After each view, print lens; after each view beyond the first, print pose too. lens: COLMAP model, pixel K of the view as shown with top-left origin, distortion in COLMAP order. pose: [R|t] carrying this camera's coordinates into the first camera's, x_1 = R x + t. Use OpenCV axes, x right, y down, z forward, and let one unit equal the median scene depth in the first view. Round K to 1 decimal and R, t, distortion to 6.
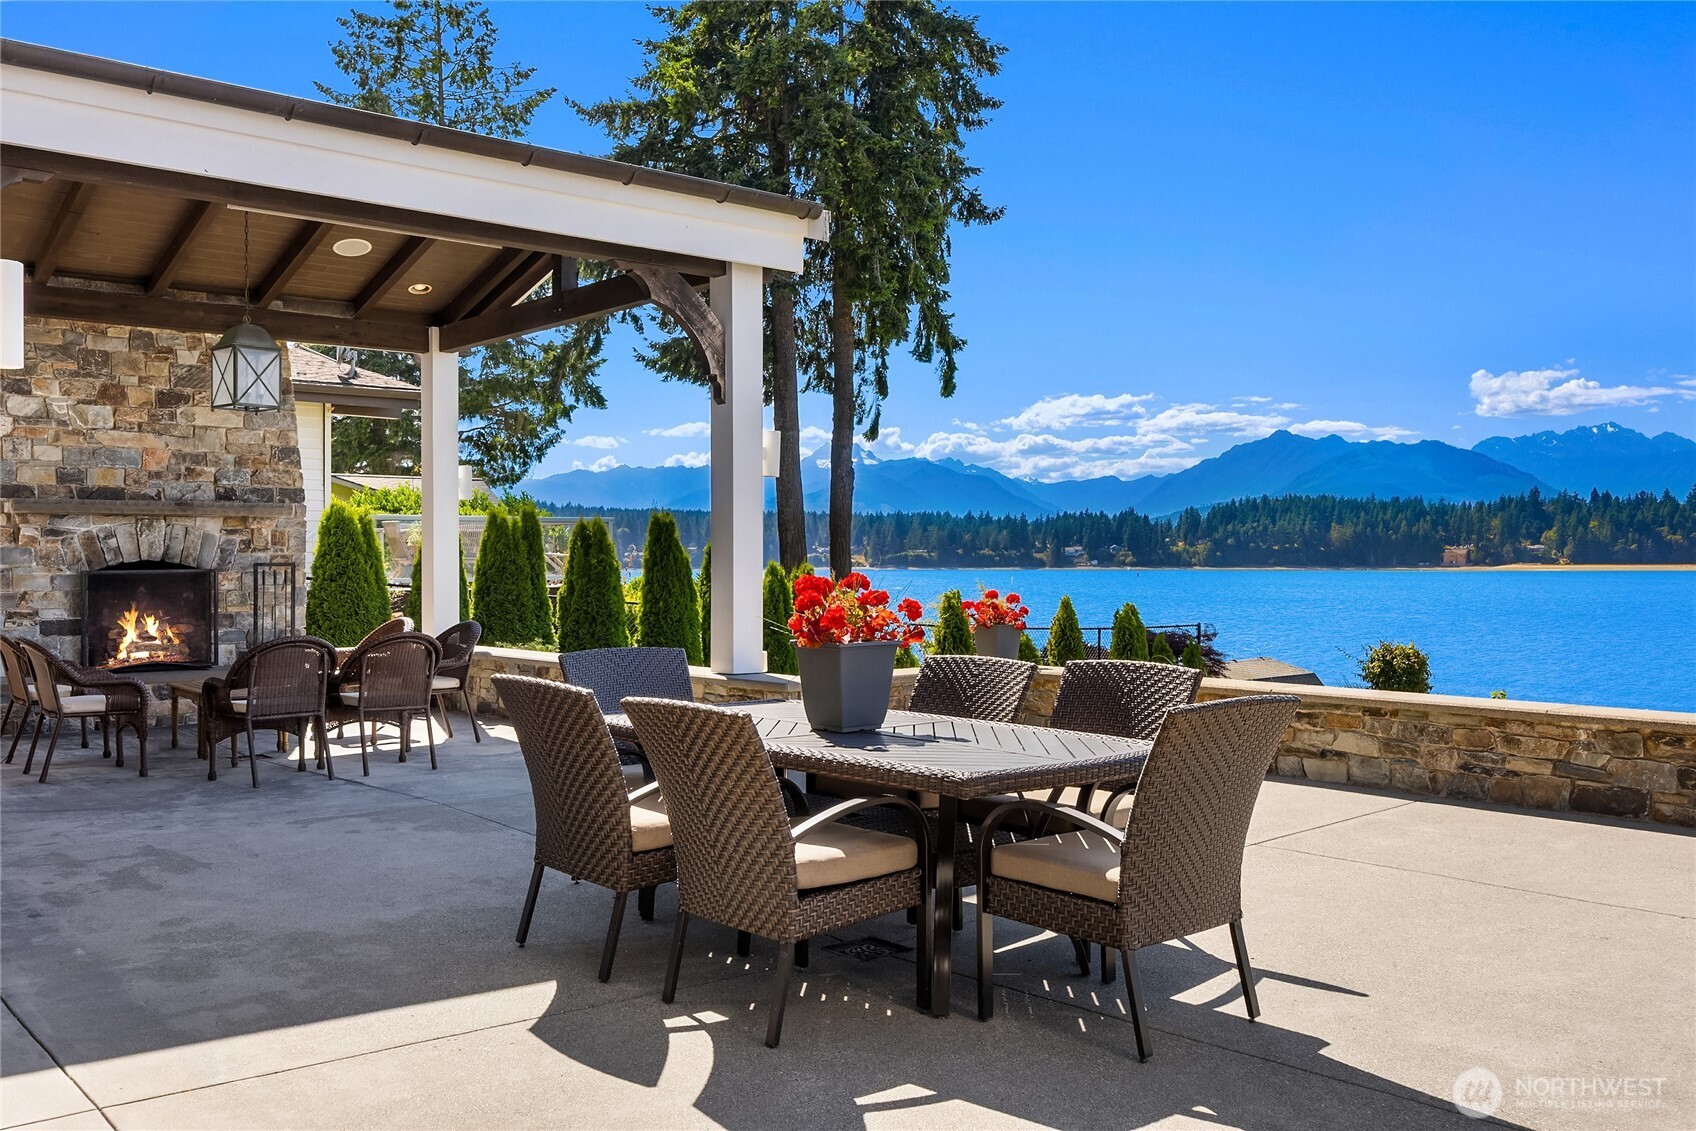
lens RADIAL K [[1471.3, 0, 848.0], [0, 1471.3, 565.5], [0, 0, 1]] dist [-0.001512, 0.000441]
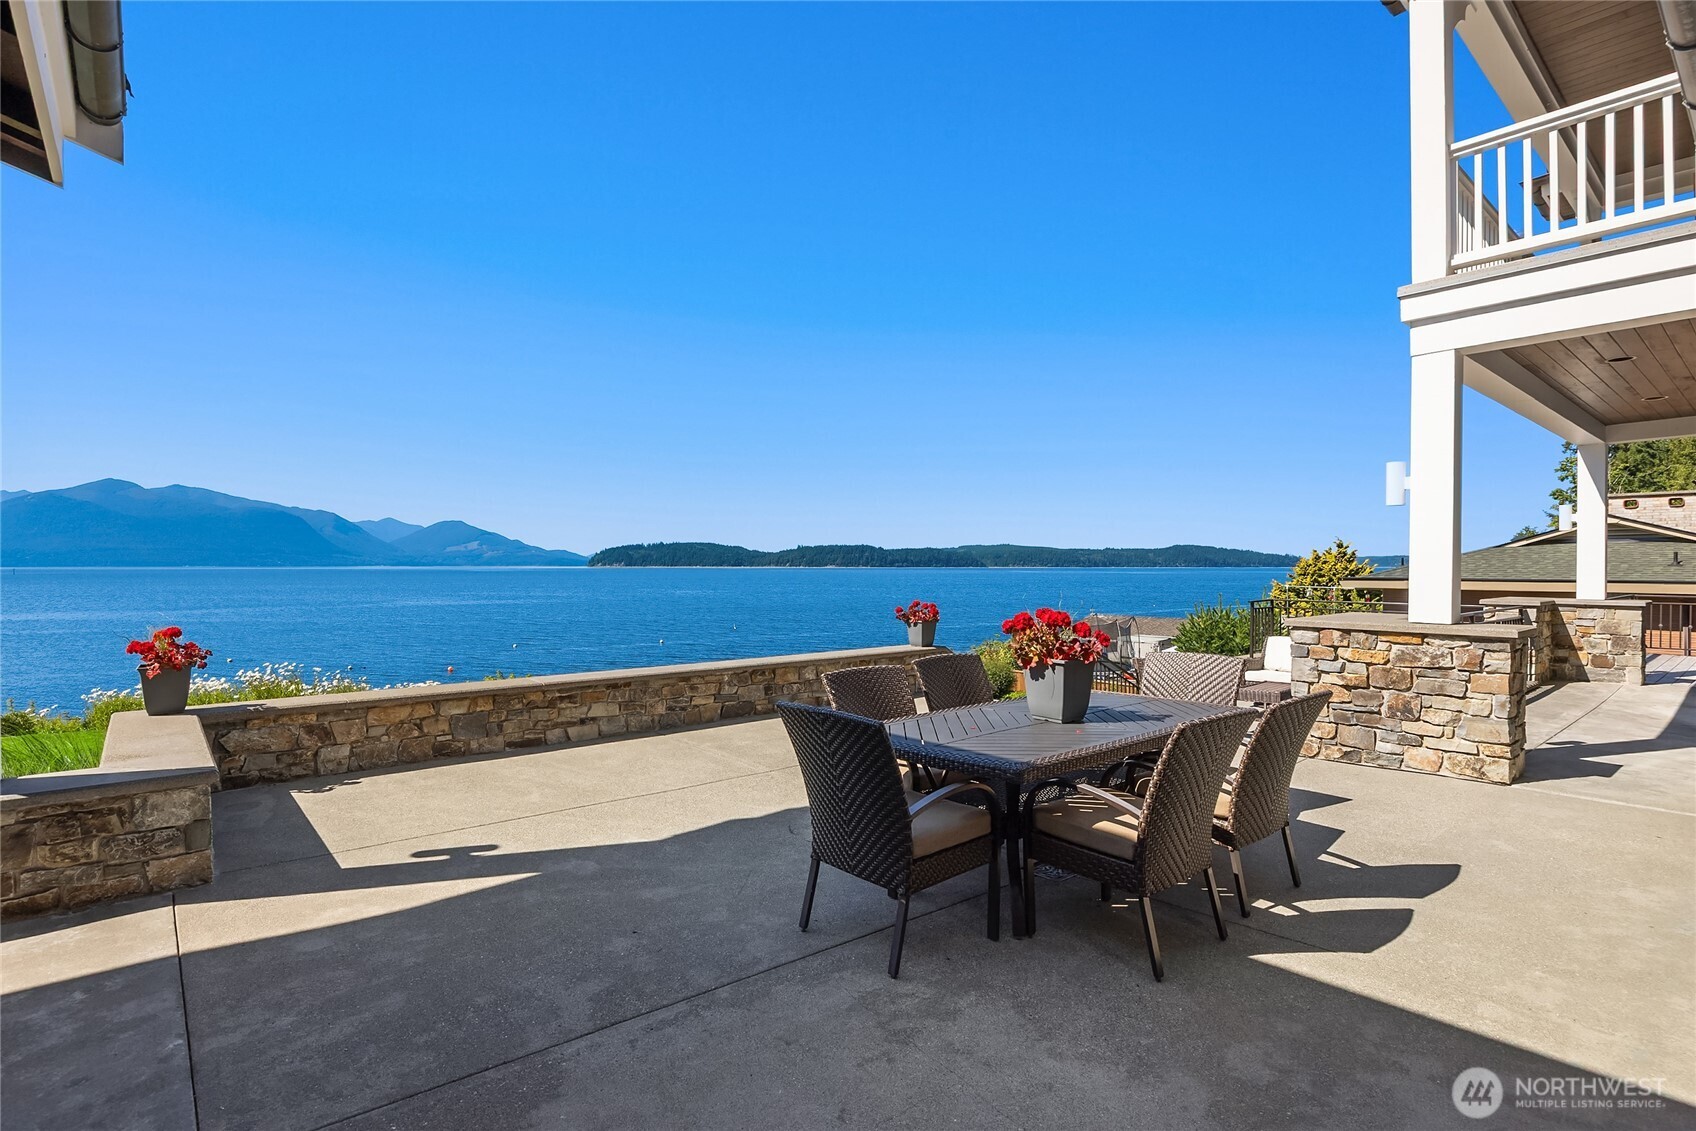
lens RADIAL K [[842.6, 0, 848.0], [0, 842.6, 565.5], [0, 0, 1]] dist [0.000350, -0.000126]
pose [[-0.004998, 0.003157, 0.999983, -0.559679], [0.004308, 0.999986, -0.003136, -0.022562], [-0.999978, 0.004293, -0.005011, 0.835439]]
